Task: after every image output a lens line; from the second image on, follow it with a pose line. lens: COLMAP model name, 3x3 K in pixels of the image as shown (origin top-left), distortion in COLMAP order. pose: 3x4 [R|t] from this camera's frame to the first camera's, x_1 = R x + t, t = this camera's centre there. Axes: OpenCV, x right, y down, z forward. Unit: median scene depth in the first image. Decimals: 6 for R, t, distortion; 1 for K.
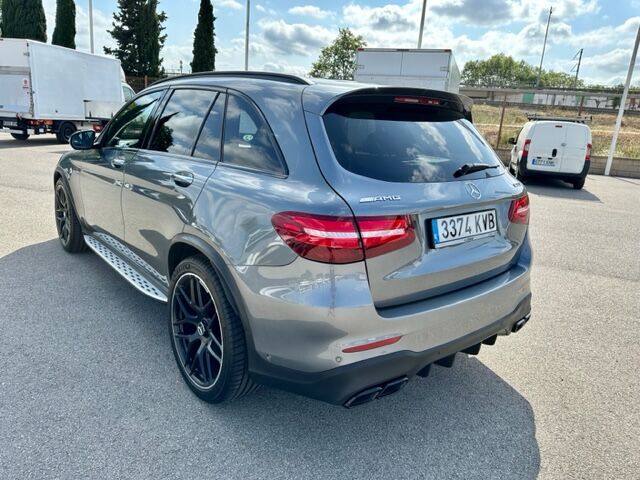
lens RADIAL K [[454.0, 0, 323.5], [0, 454.0, 235.9], [0, 0, 1]] dist [0.028366, -0.042168]
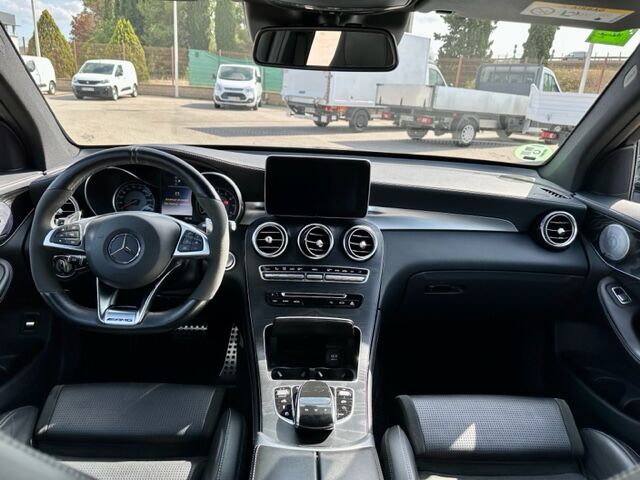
lens RADIAL K [[454.0, 0, 323.5], [0, 454.0, 235.9], [0, 0, 1]] dist [0.028366, -0.042168]
pose [[0.789023, 0.173528, -0.589347, -0.037775], [-0.159166, 0.984267, 0.076716, -0.059738], [0.593387, 0.033273, 0.804229, 0.240174]]
